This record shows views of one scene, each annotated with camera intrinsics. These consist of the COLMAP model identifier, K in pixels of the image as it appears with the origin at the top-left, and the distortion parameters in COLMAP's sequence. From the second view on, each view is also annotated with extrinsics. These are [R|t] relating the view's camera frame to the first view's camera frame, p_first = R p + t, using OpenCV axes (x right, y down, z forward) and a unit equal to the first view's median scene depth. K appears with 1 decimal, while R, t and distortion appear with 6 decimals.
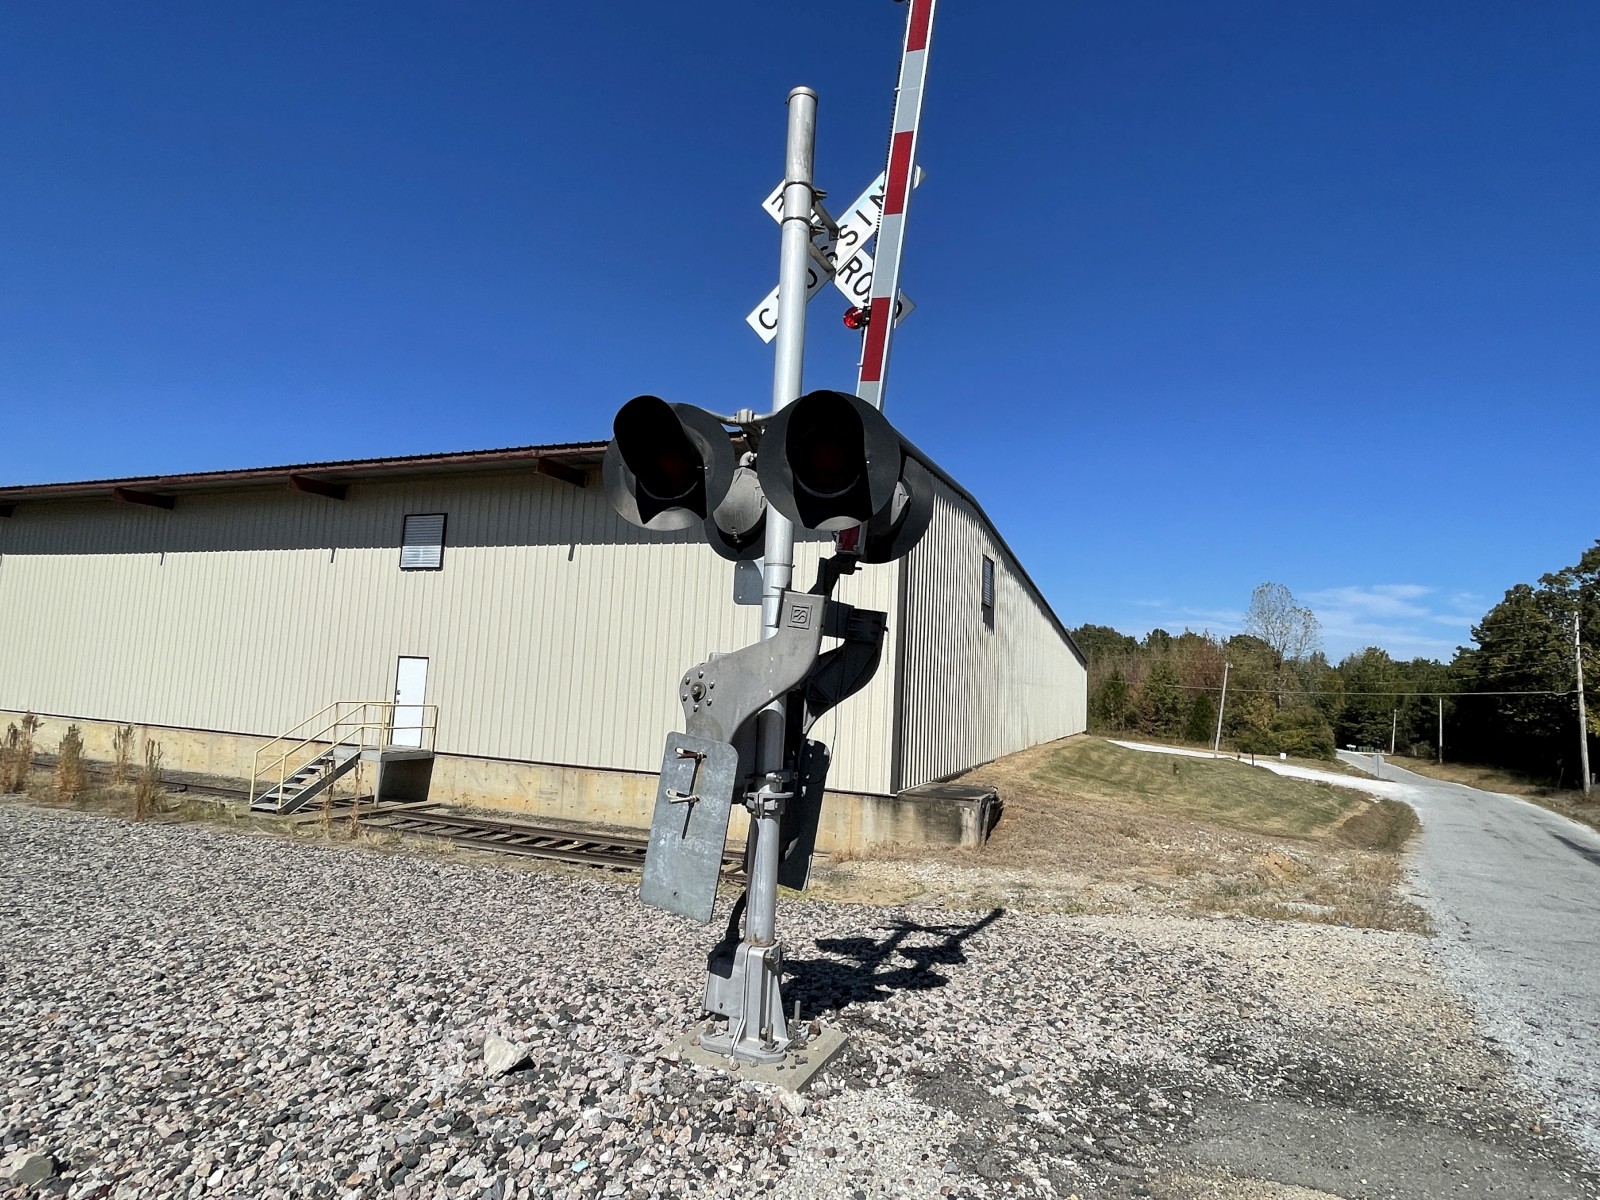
lens RADIAL K [[883.4, 0, 806.8], [0, 883.4, 600.8], [0, 0, 1]] dist [0.003241, 0.000355]
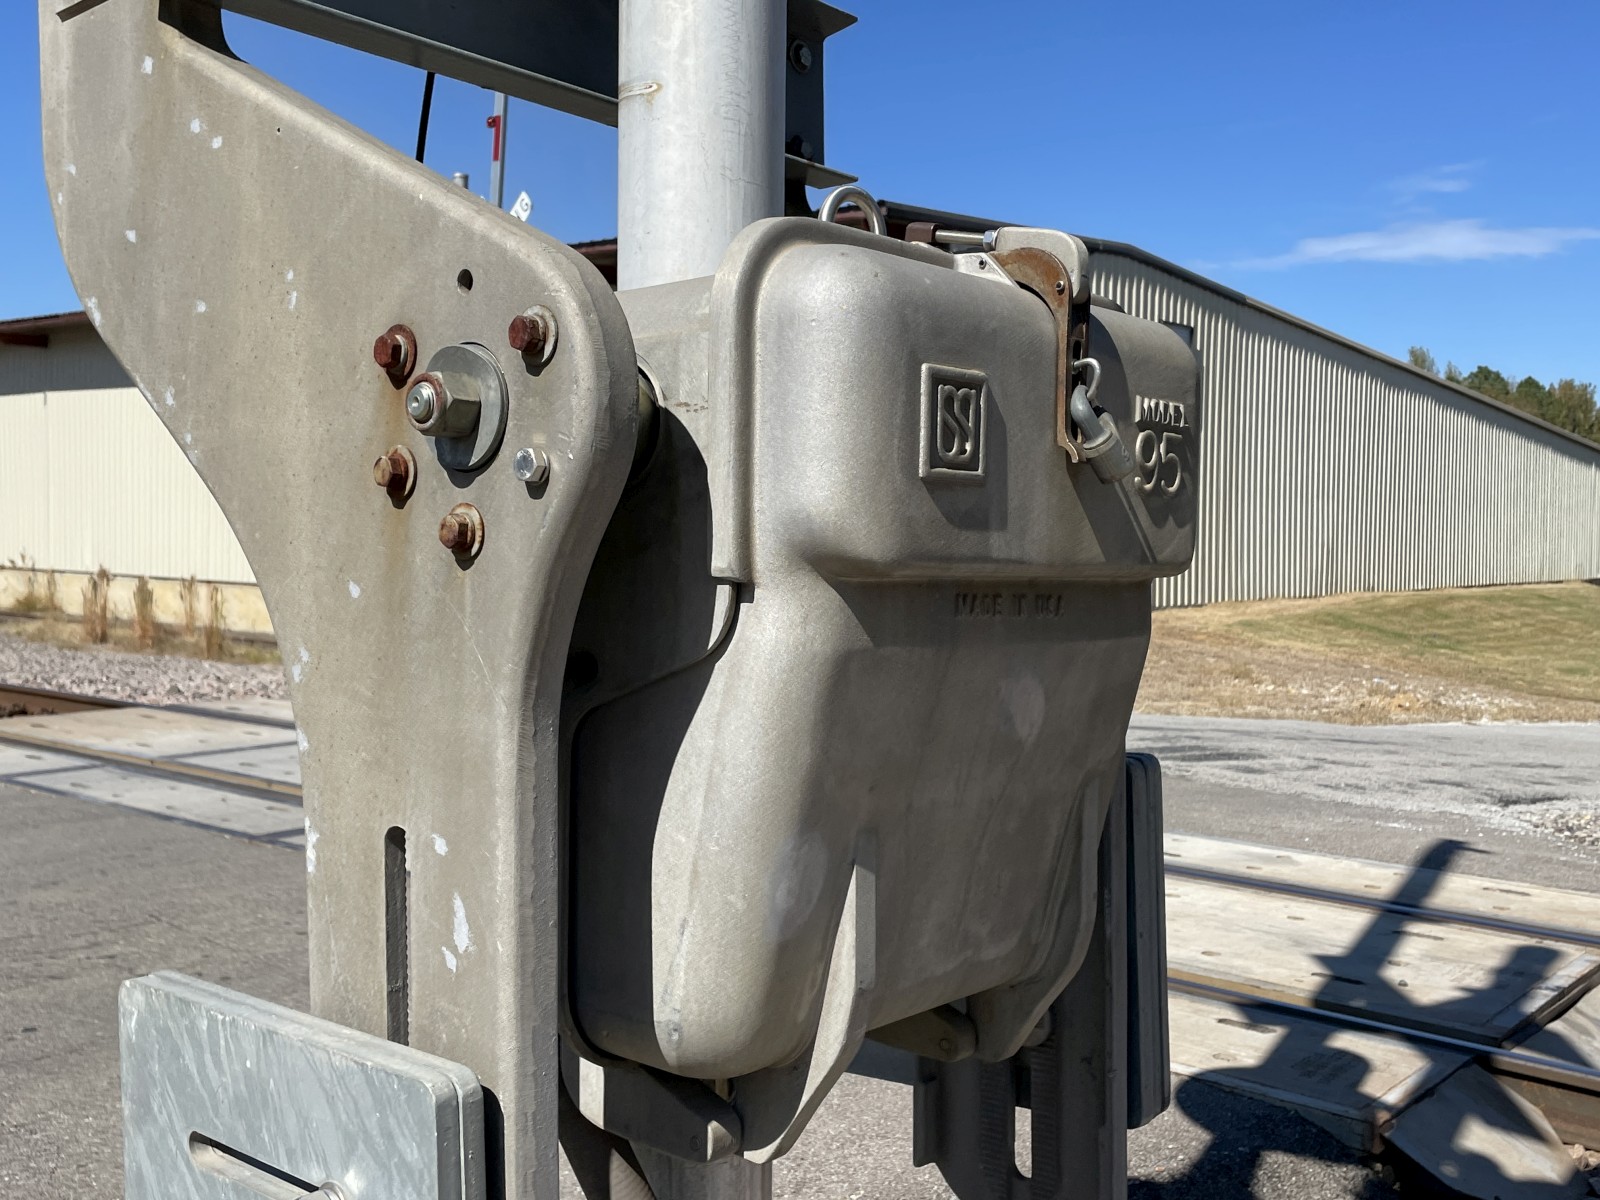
lens RADIAL K [[1631.5, 0, 778.3], [0, 1631.5, 590.5], [0, 0, 1]] dist [0.072872, -0.013880]
pose [[0.951452, -0.022313, -0.306988, 1.117382], [0.062364, 0.990657, 0.121280, -0.061092], [0.301414, -0.134537, 0.943954, -1.429161]]
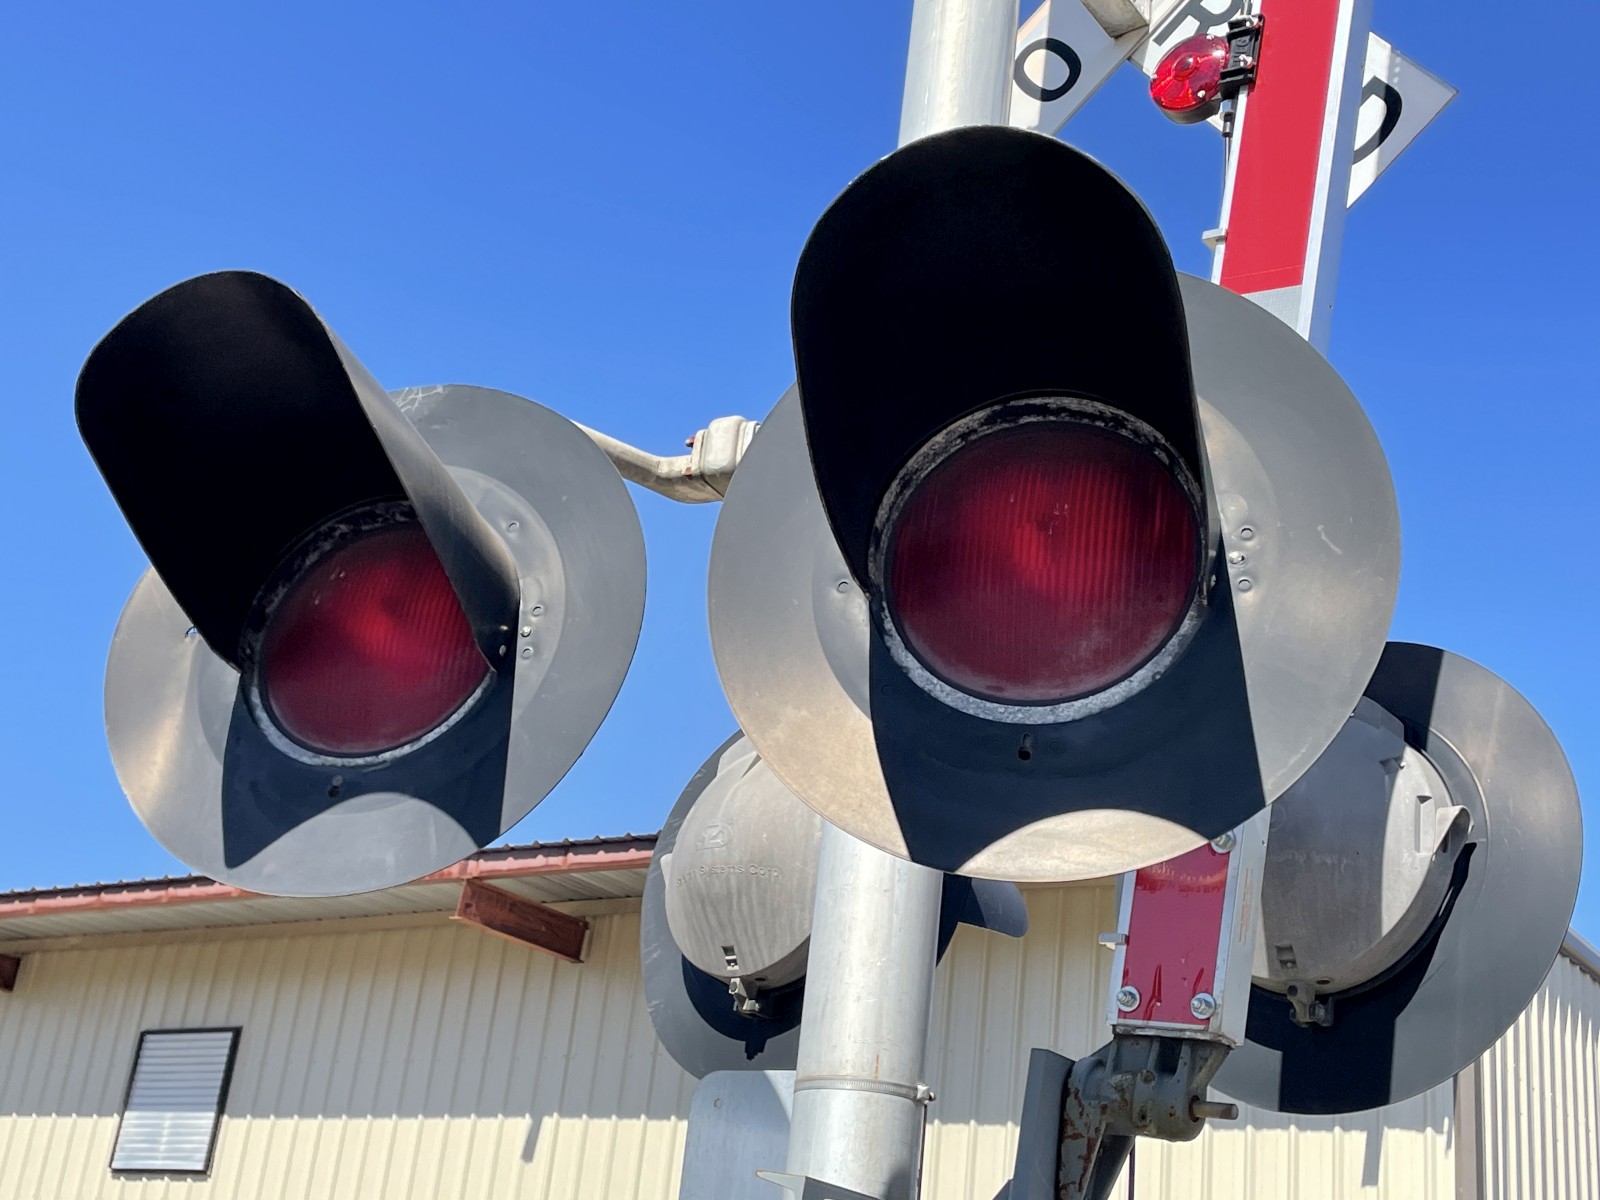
lens RADIAL K [[2119.5, 0, 800.0], [0, 2119.5, 600.0], [0, 0, 1]] dist [0.179697, -0.574627]
pose [[0.982824, -0.013735, -0.184035, 0.038070], [-0.044243, 0.950608, -0.307224, 0.005252], [0.179165, 0.310089, 0.933673, 0.330347]]
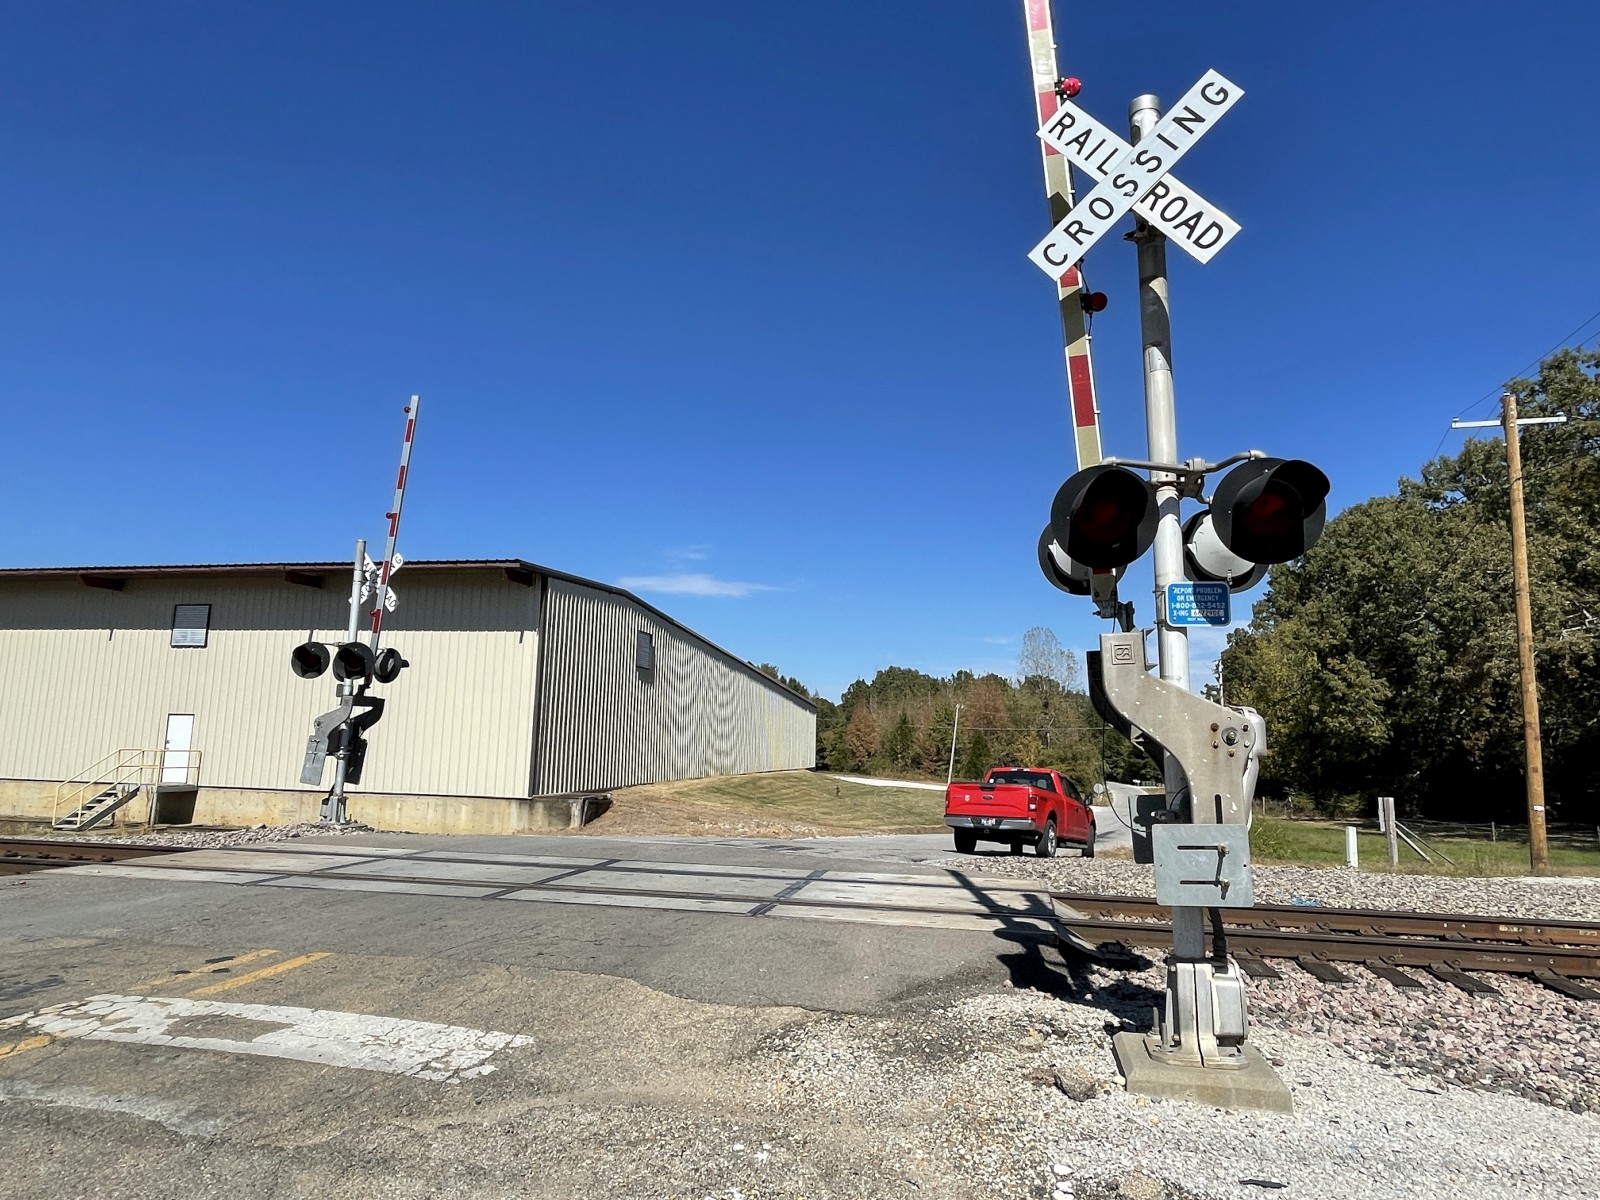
lens RADIAL K [[971.9, 0, 804.8], [0, 971.9, 596.7], [0, 0, 1]] dist [-0.001313, -0.000933]
pose [[0.982953, 0.001475, 0.183851, 0.636379], [0.006821, 0.998987, -0.044481, -0.128889], [-0.183730, 0.044977, 0.981947, -1.896647]]
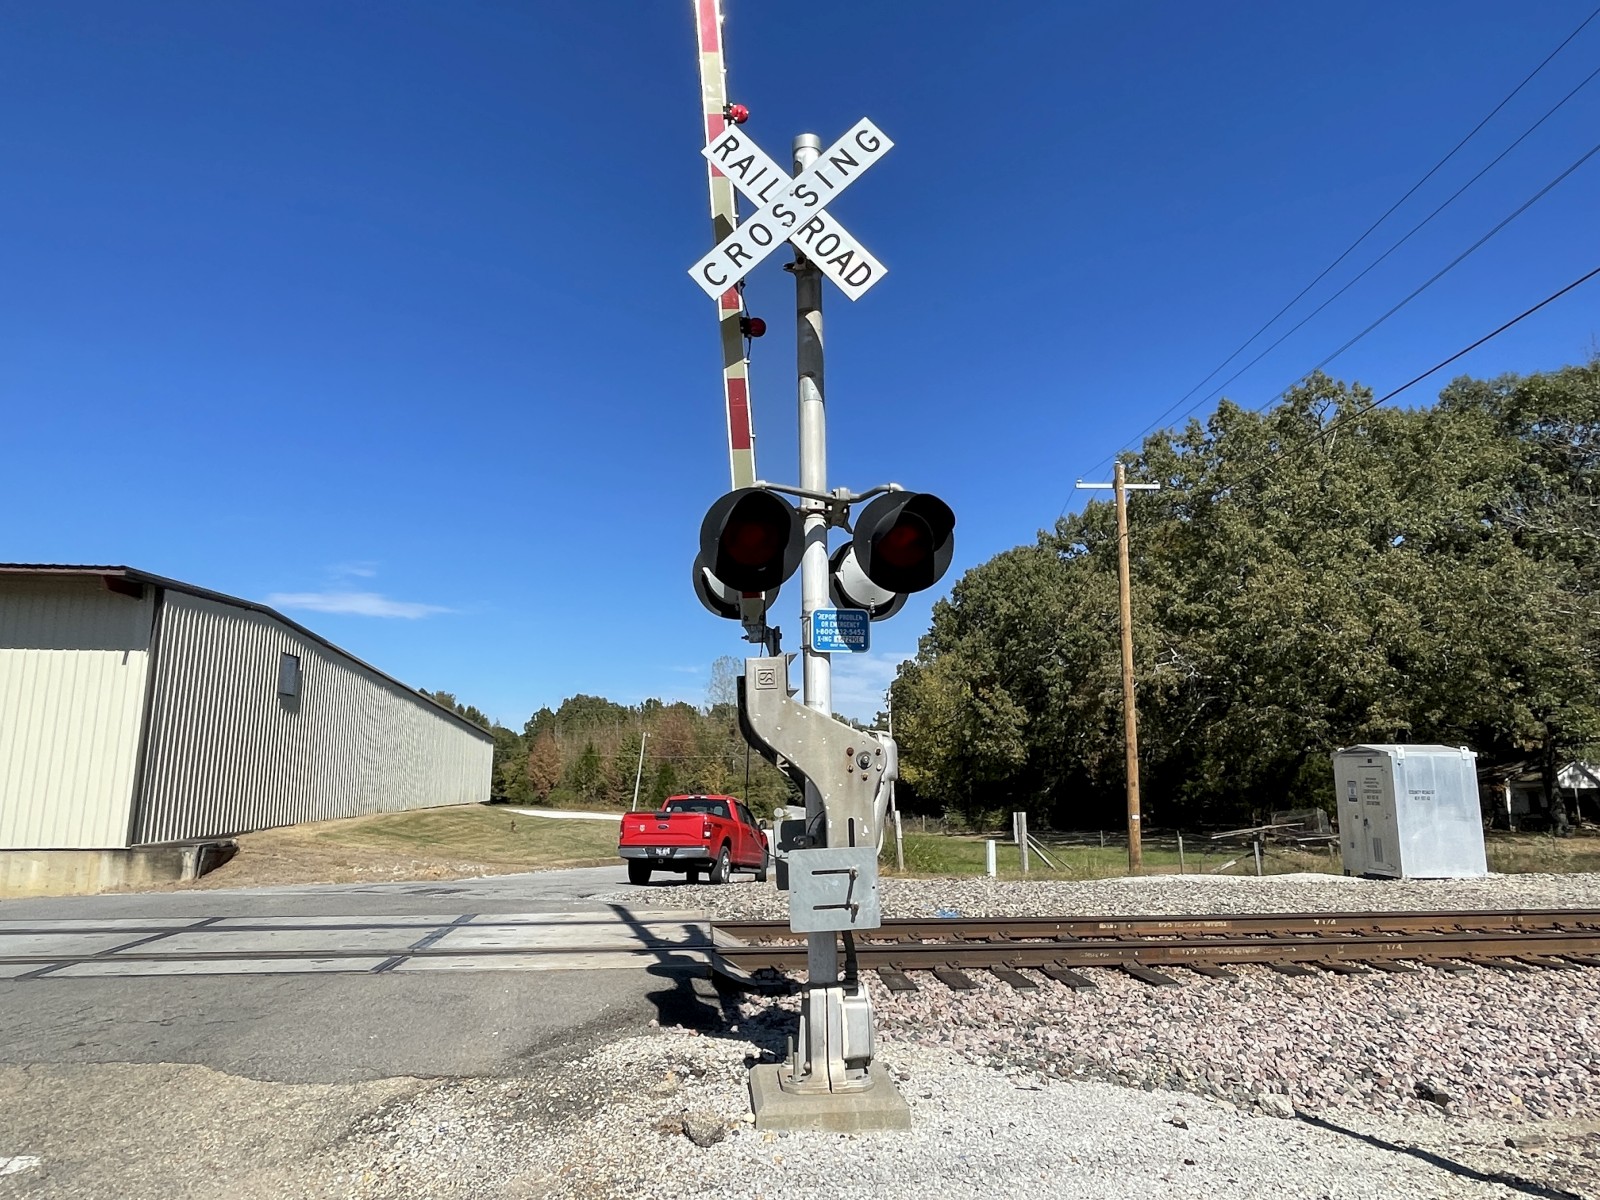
lens RADIAL K [[971.9, 0, 804.8], [0, 971.9, 596.7], [0, 0, 1]] dist [-0.001313, -0.000933]
pose [[0.877370, 0.038649, 0.478255, 0.679687], [-0.004268, 0.997340, -0.072768, -0.125346], [-0.479795, 0.061803, 0.875201, -1.873808]]
